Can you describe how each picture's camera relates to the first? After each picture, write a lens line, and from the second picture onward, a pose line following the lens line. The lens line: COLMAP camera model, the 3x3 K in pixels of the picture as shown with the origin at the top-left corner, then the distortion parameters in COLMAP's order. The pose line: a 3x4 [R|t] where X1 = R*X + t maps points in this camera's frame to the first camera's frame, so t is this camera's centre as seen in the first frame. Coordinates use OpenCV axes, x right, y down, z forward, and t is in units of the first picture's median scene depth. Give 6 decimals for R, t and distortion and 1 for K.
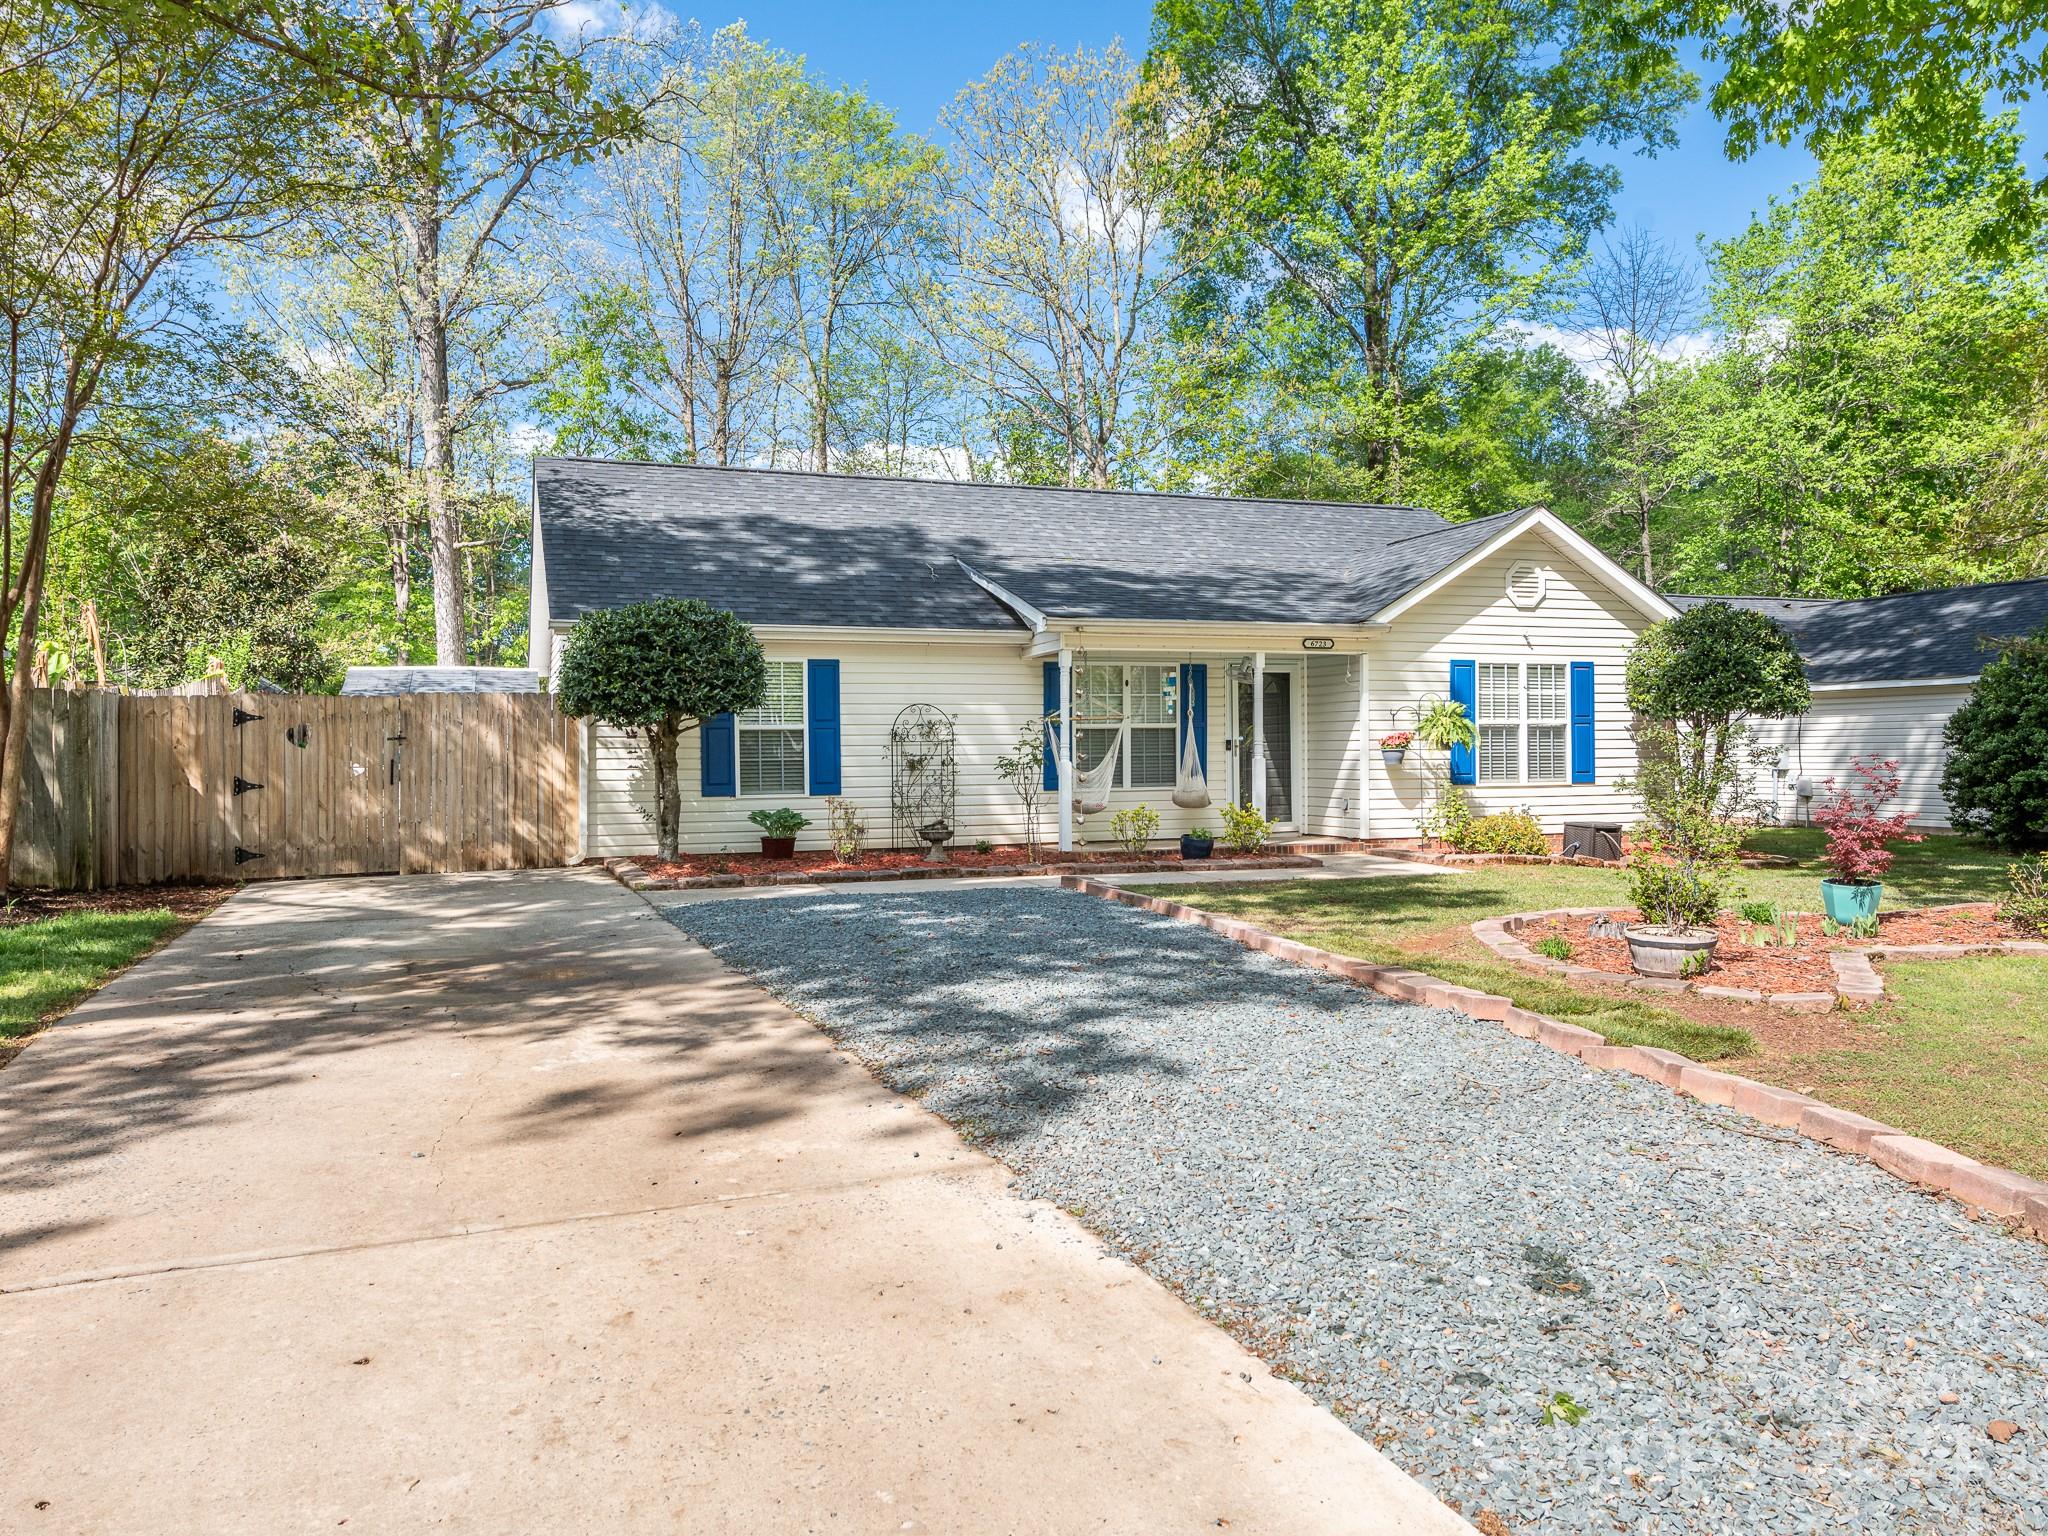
lens RADIAL K [[1281.8, 0, 1022.8], [0, 1281.8, 752.5], [0, 0, 1]] dist [0.020433, -0.012097]
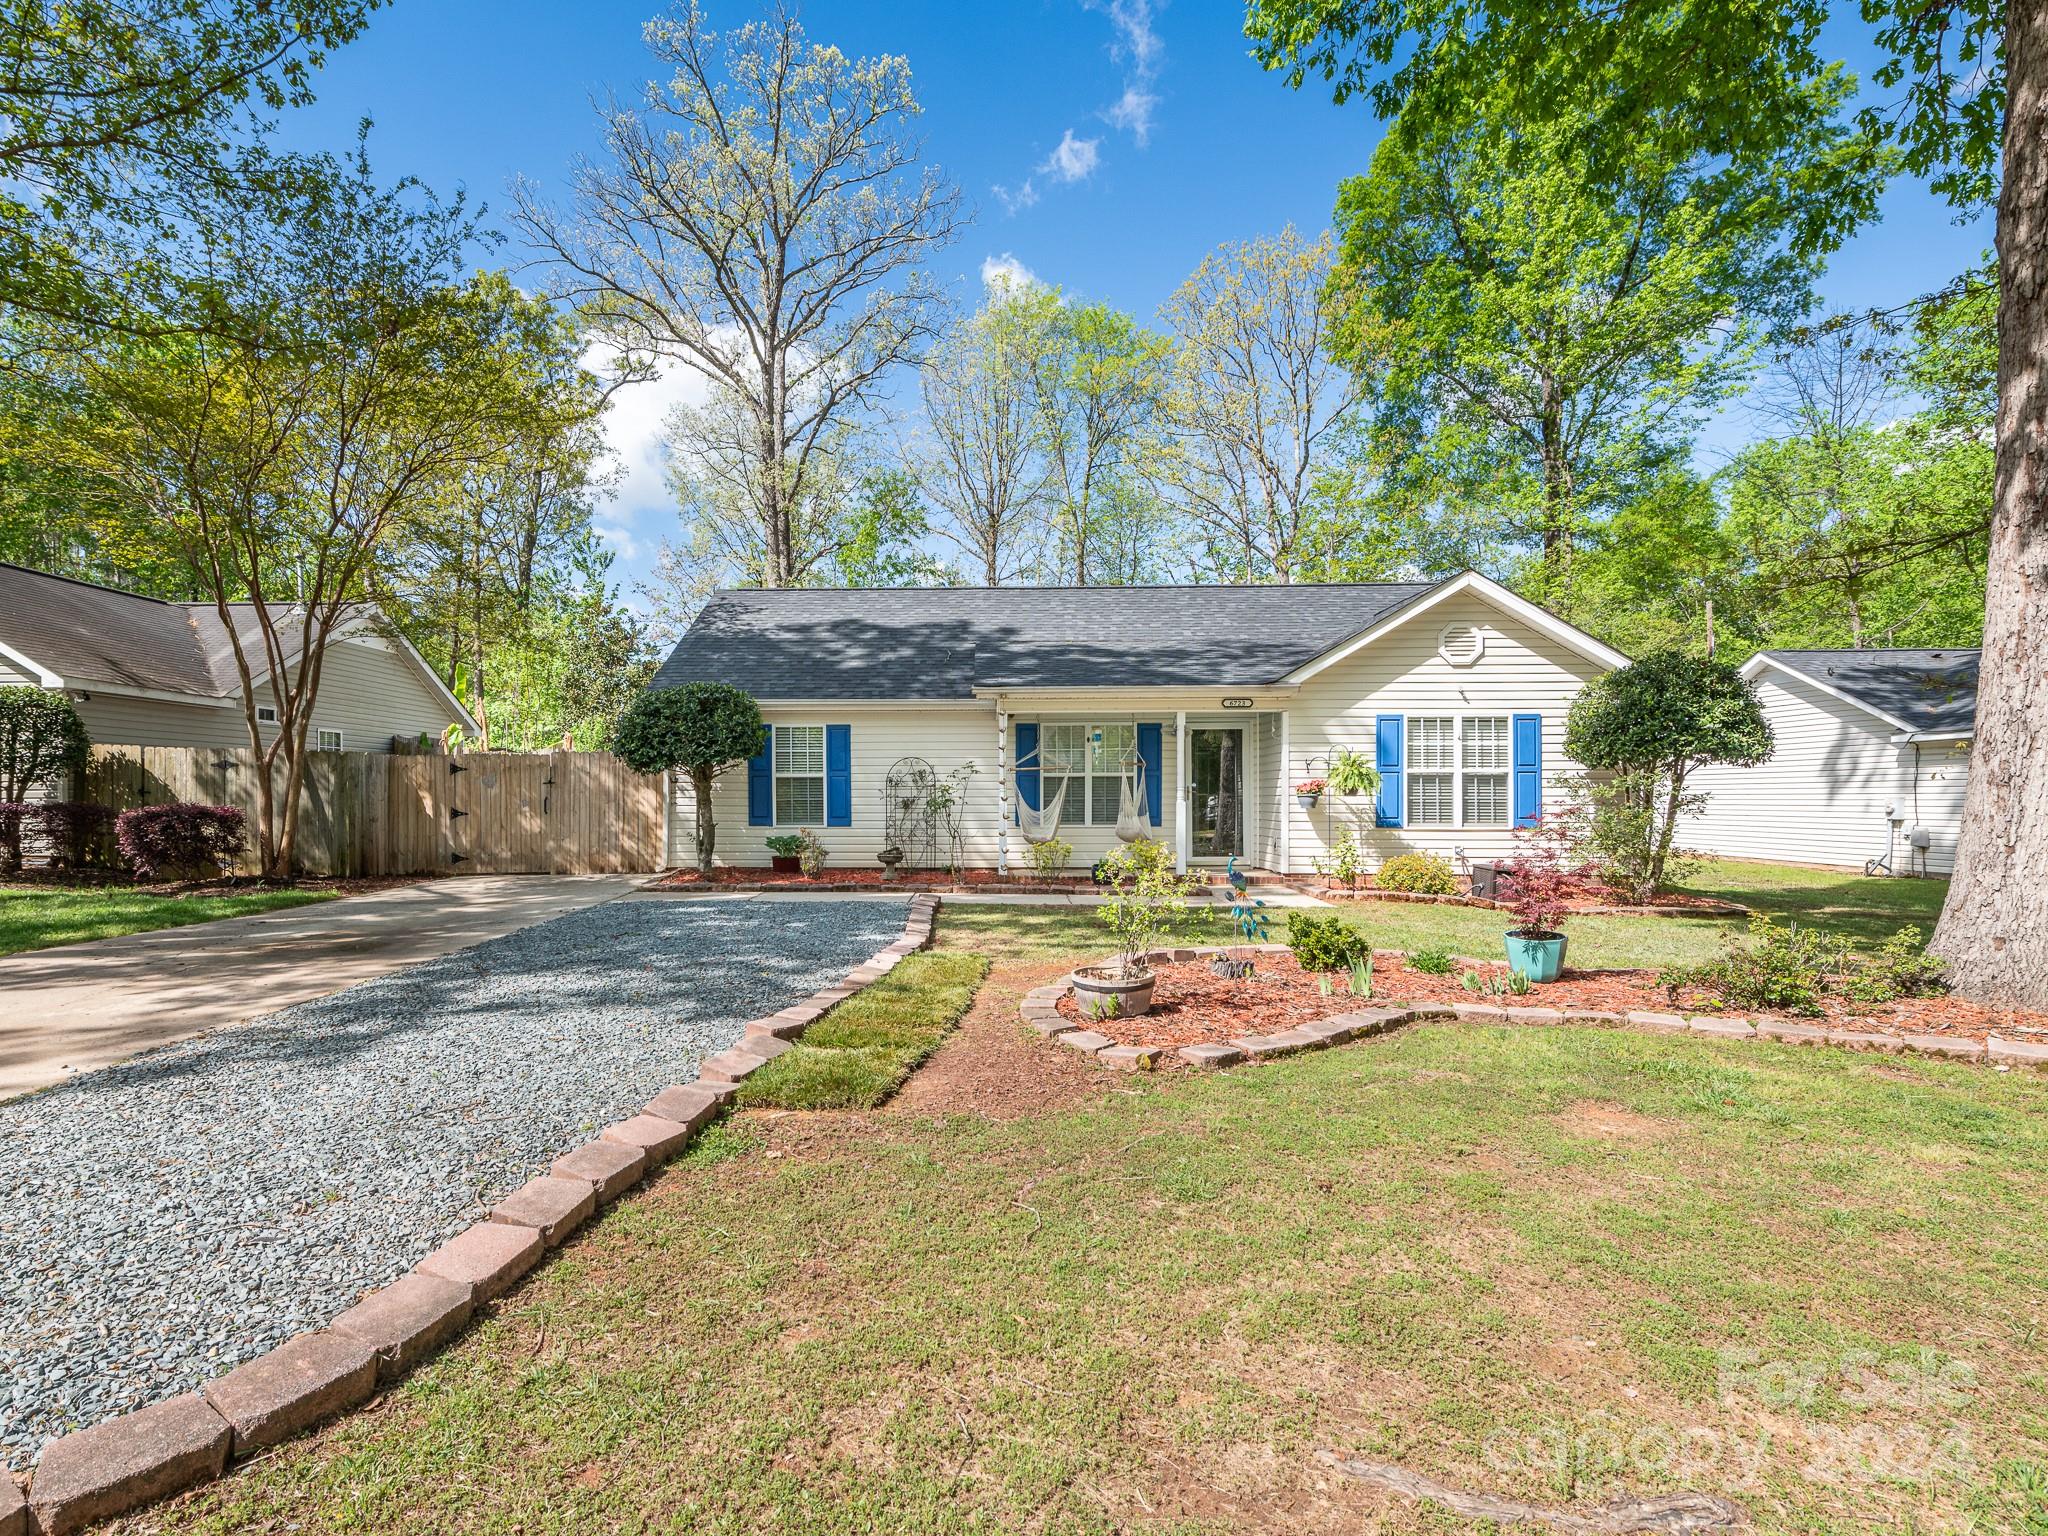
lens RADIAL K [[934.6, 0, 974.5], [0, 934.6, 796.6], [0, 0, 1]] dist [0.008759, -0.004637]
pose [[0.938870, 0.007560, -0.344189, 0.291554], [-0.007805, 0.999969, 0.000674, 0.000752], [0.344183, 0.002054, 0.938900, 0.126540]]
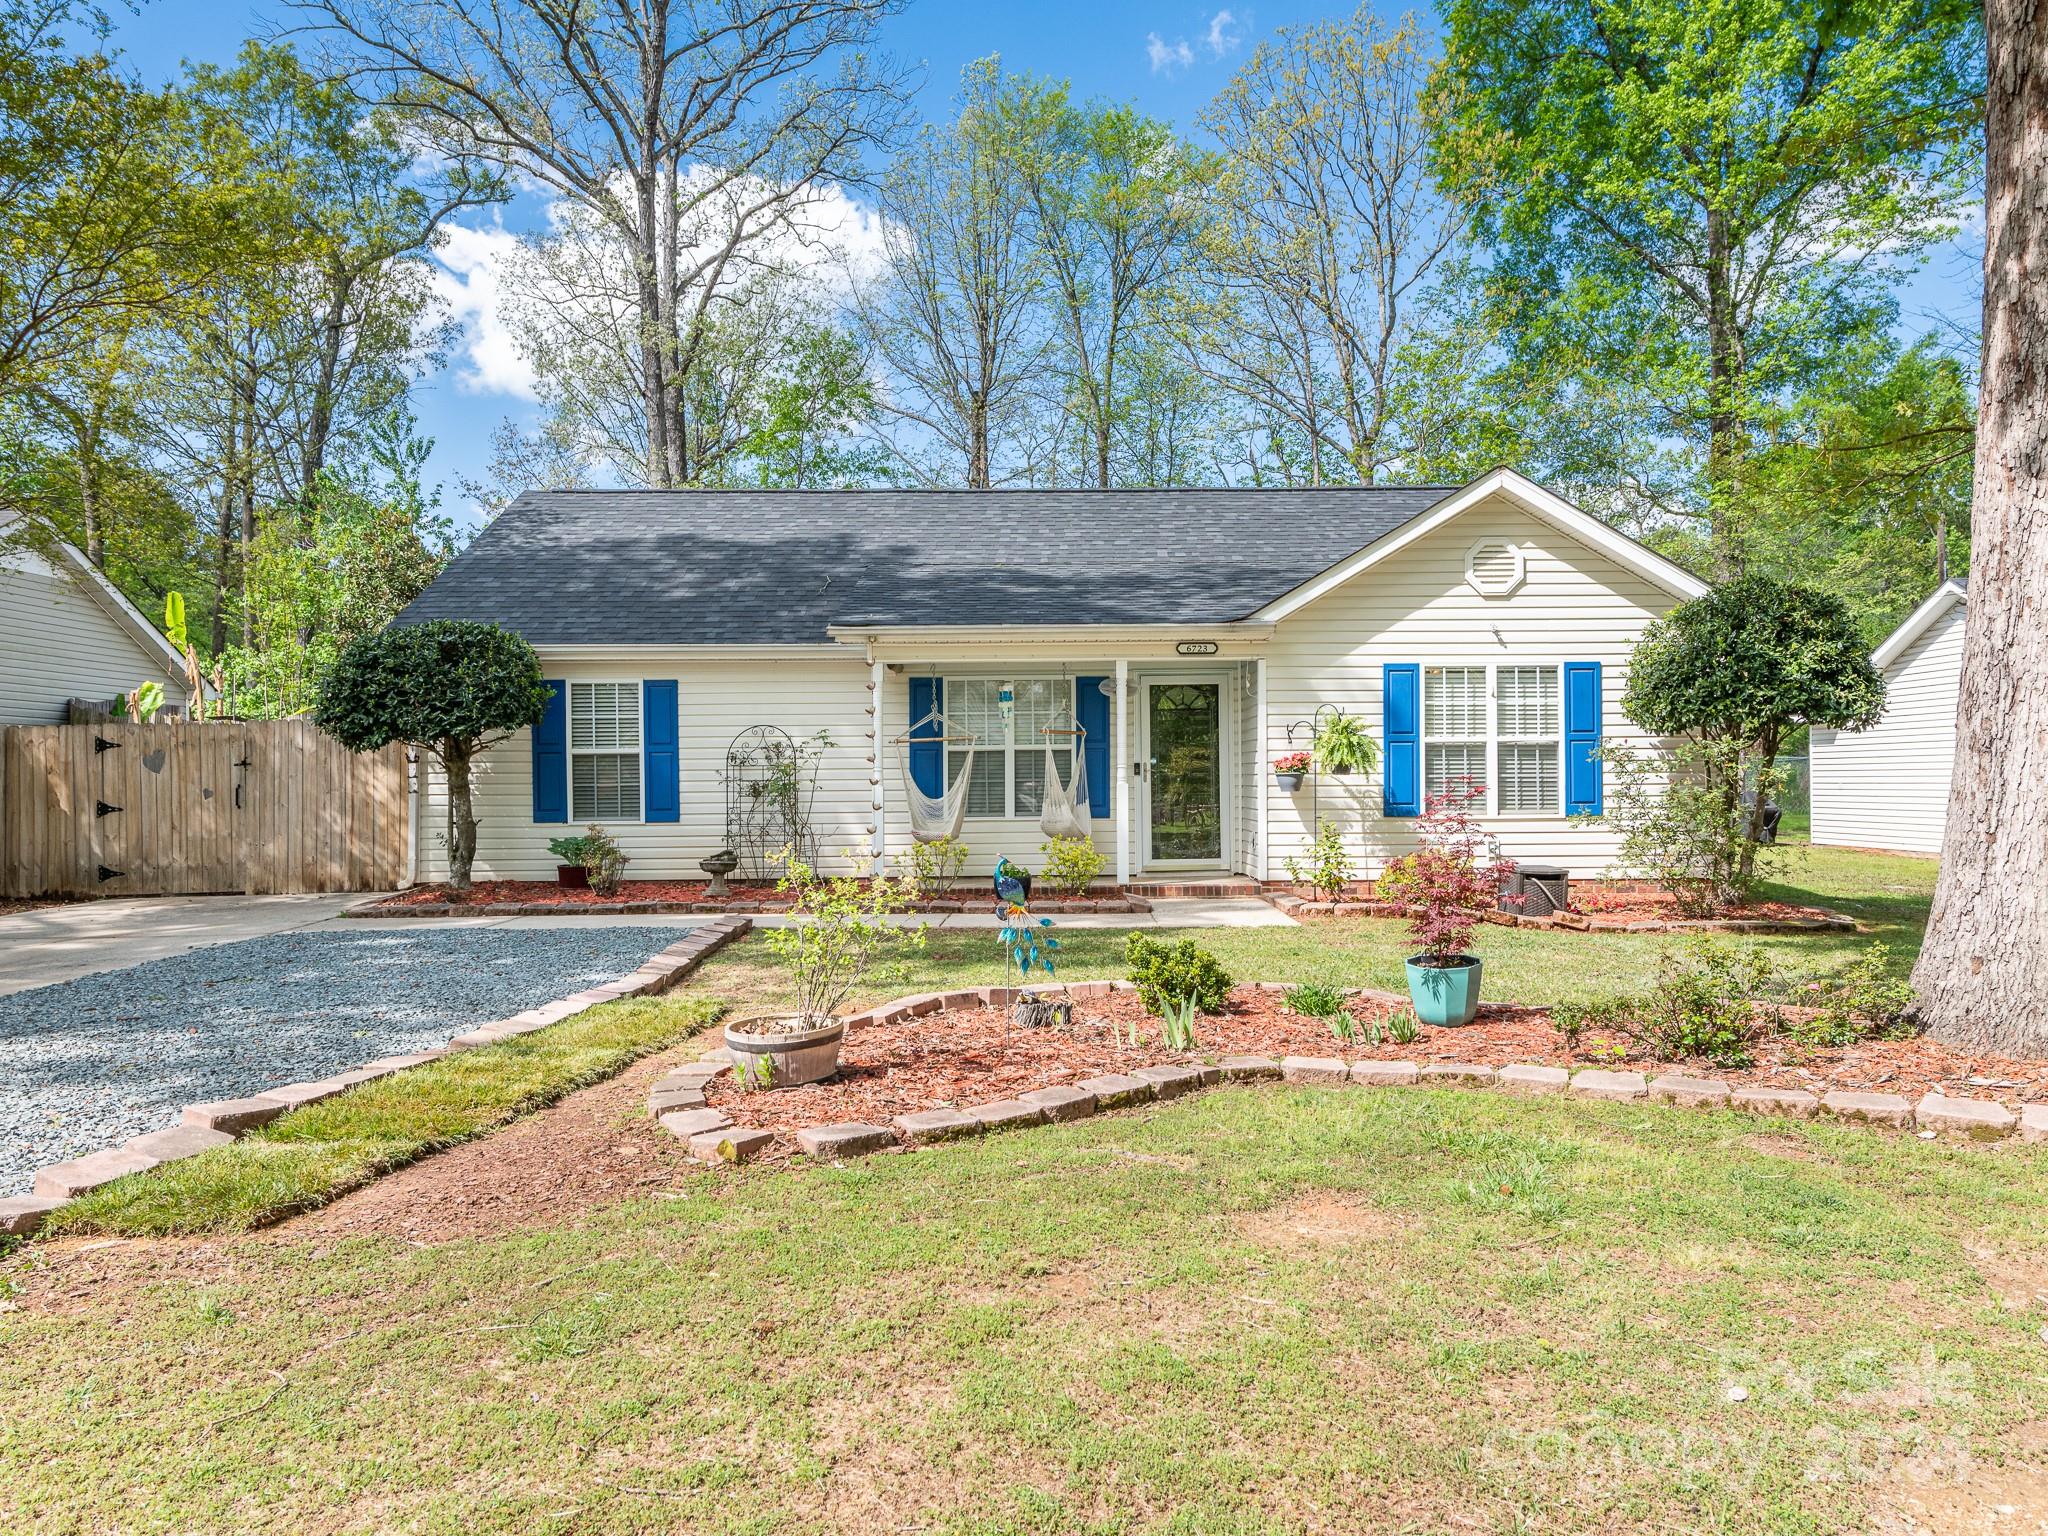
lens RADIAL K [[1281.8, 0, 1015.3], [0, 1281.8, 780.7], [0, 0, 1]] dist [0.020433, -0.012097]
pose [[0.955015, 0.000566, -0.296558, 0.358666], [-0.000202, 0.999999, 0.001260, 0.001300], [0.296559, -0.001143, 0.955014, 0.156394]]
